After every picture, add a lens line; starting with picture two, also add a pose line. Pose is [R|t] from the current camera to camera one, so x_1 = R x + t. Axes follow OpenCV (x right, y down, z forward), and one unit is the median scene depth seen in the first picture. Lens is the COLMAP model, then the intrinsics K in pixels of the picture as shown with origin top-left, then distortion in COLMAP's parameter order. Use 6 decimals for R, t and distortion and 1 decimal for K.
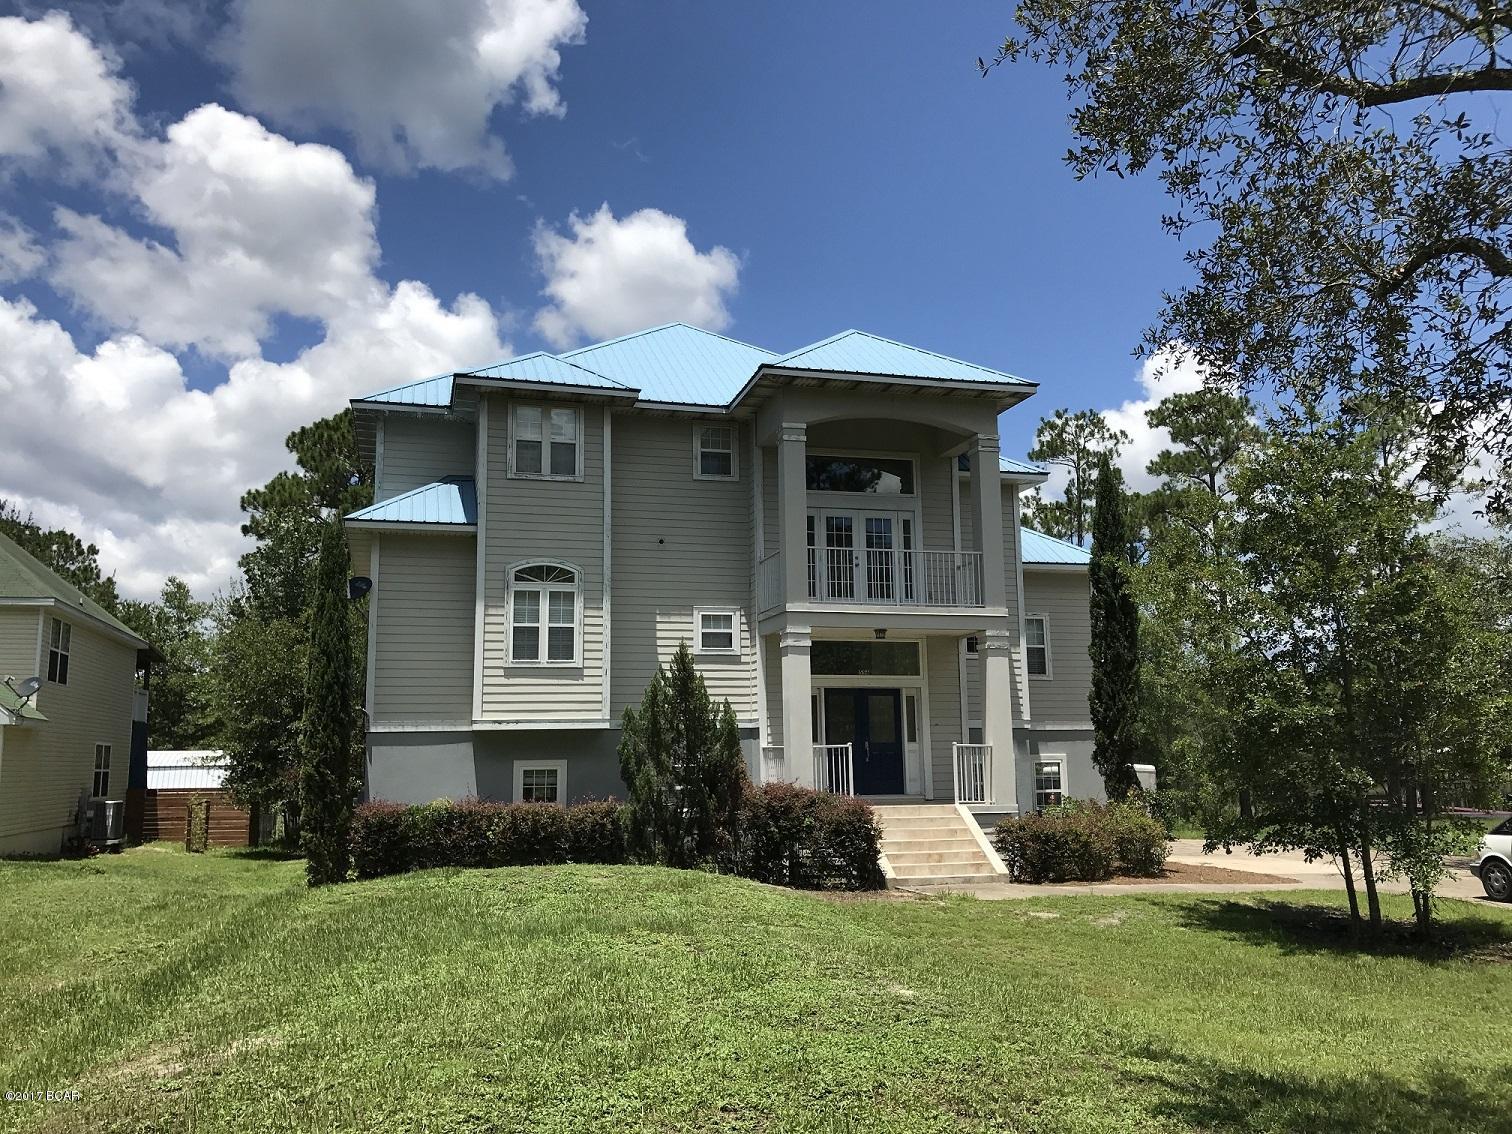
lens RADIAL K [[1228.0, 0, 756.0], [0, 1228.0, 567.0], [0, 0, 1]] dist [0.005579, -0.006684]
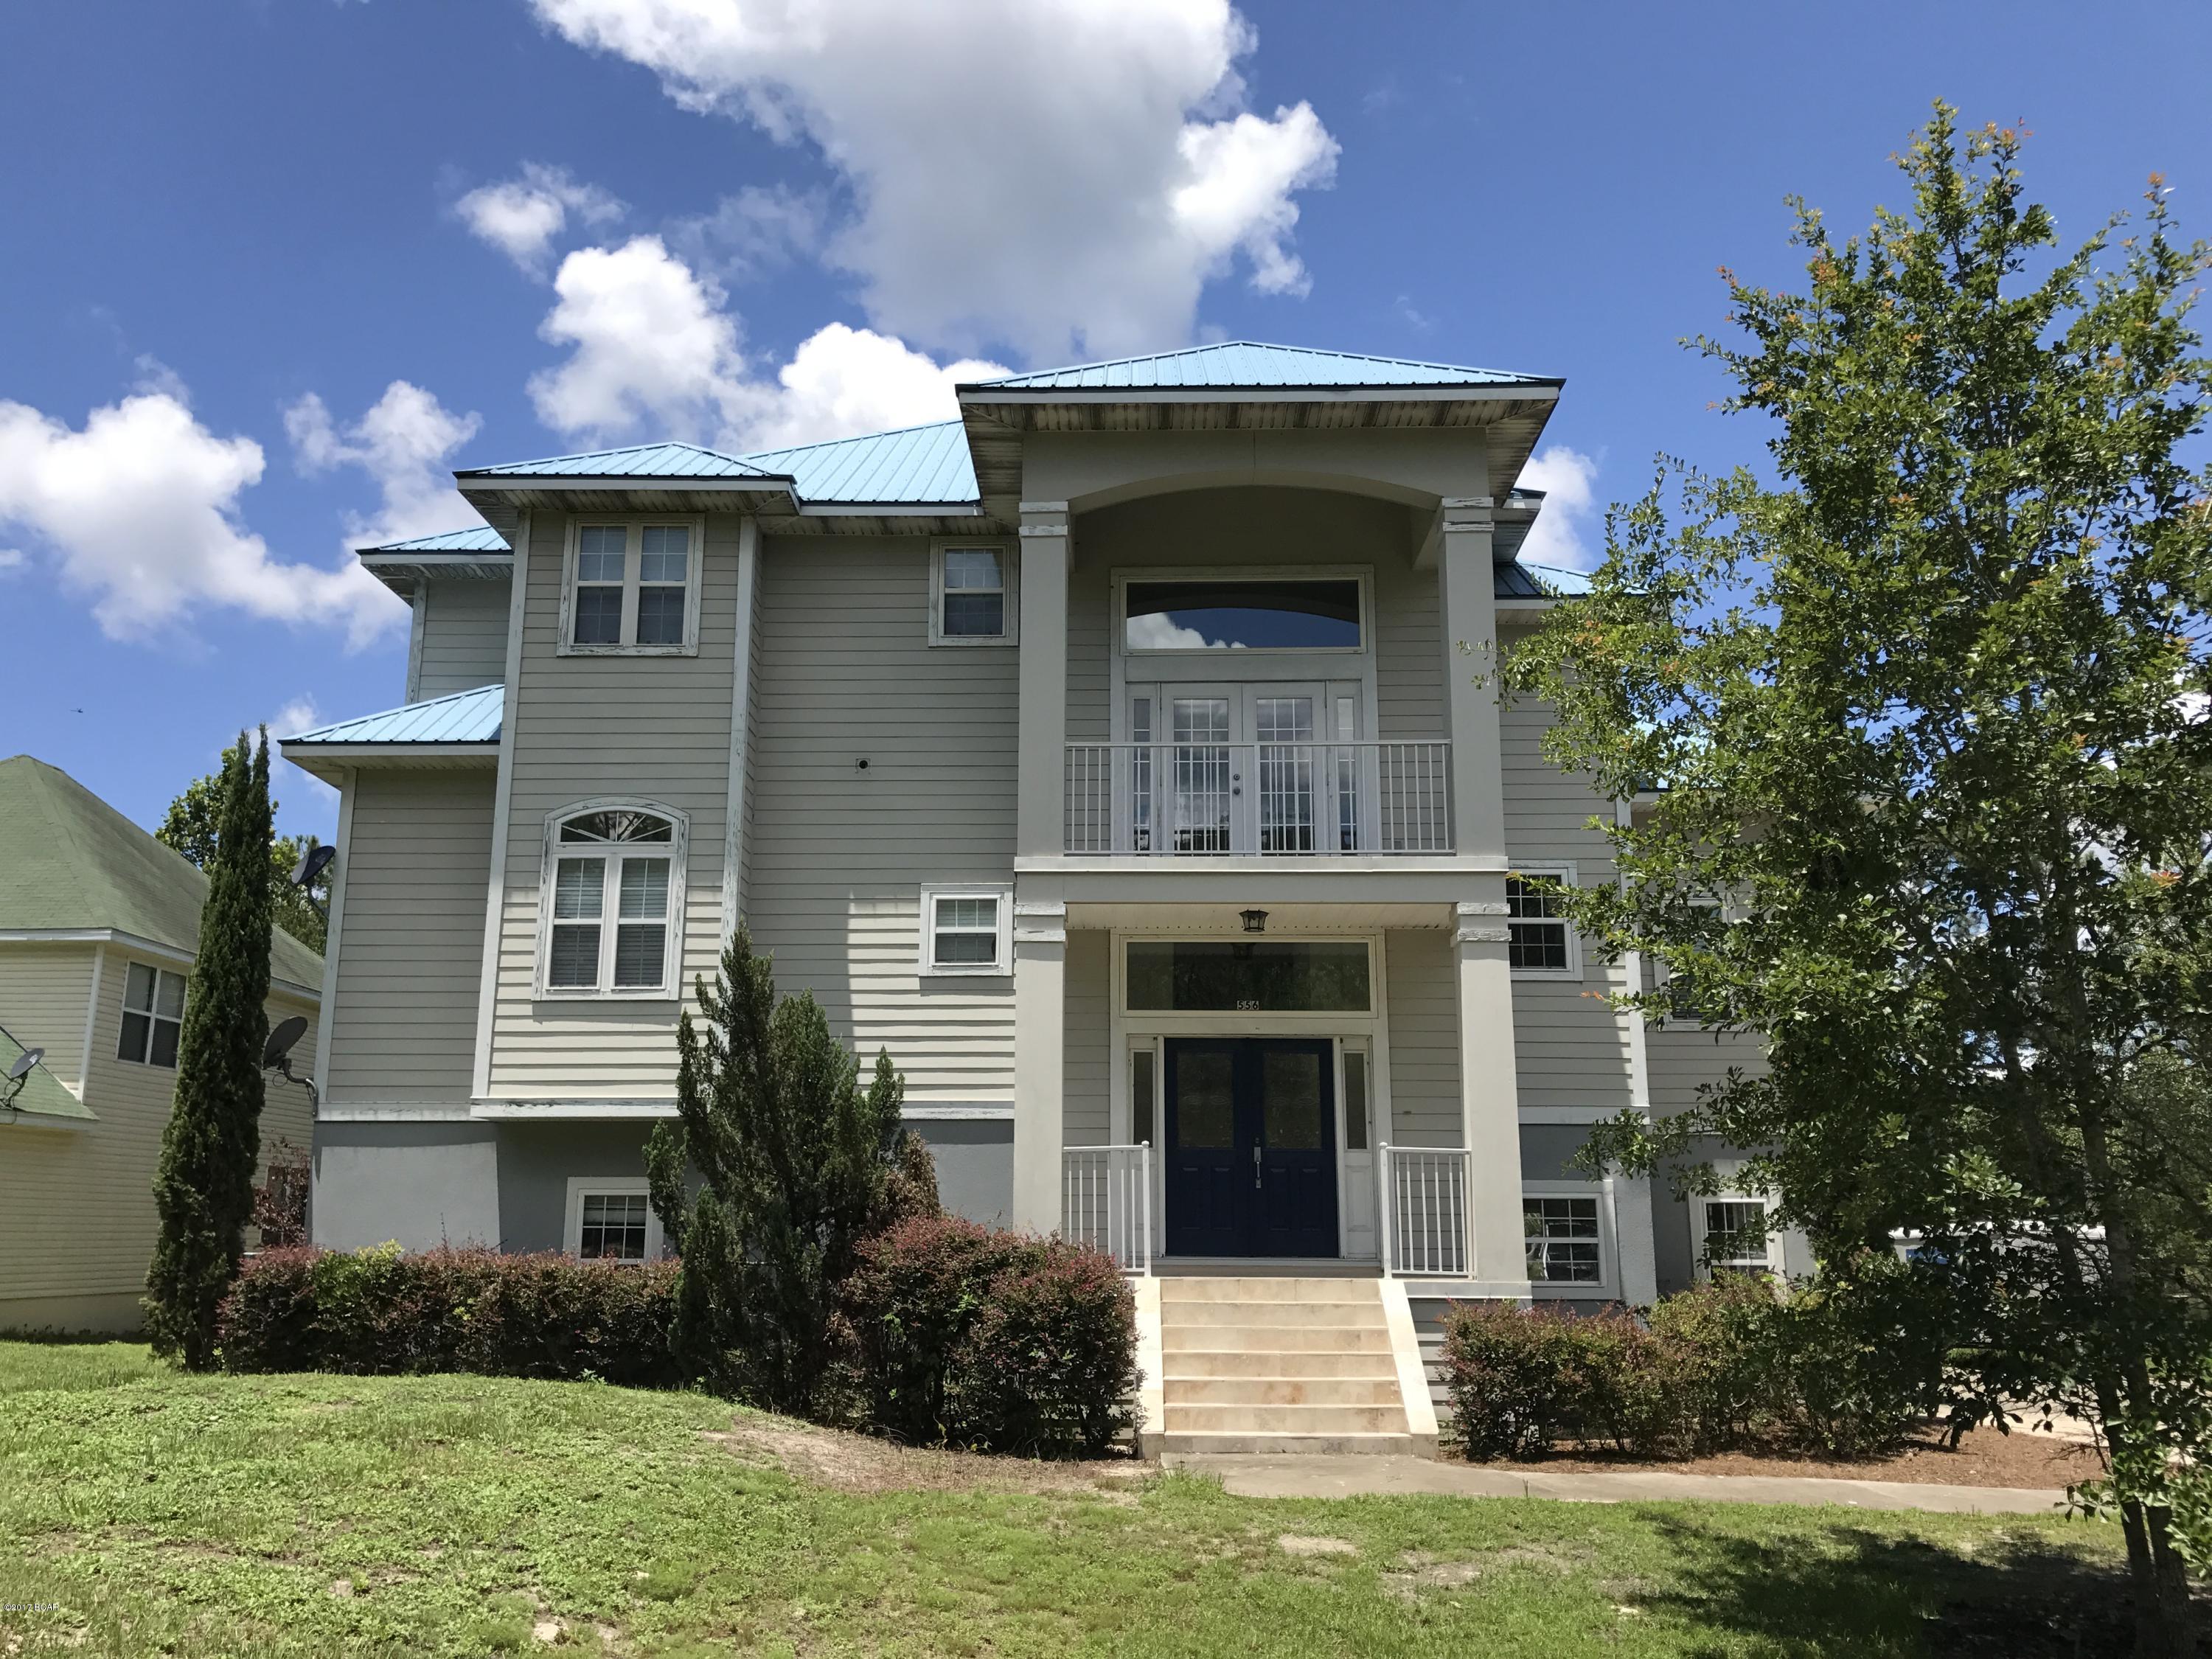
lens RADIAL K [[1816.2, 0, 1106.0], [0, 1816.2, 829.5], [0, 0, 1]] dist [-0.016658, -0.013248]
pose [[0.959887, -0.046966, -0.276427, 0.252459], [0.030211, 0.997456, -0.064562, 0.064551], [0.278756, 0.053621, 0.958864, 0.300938]]
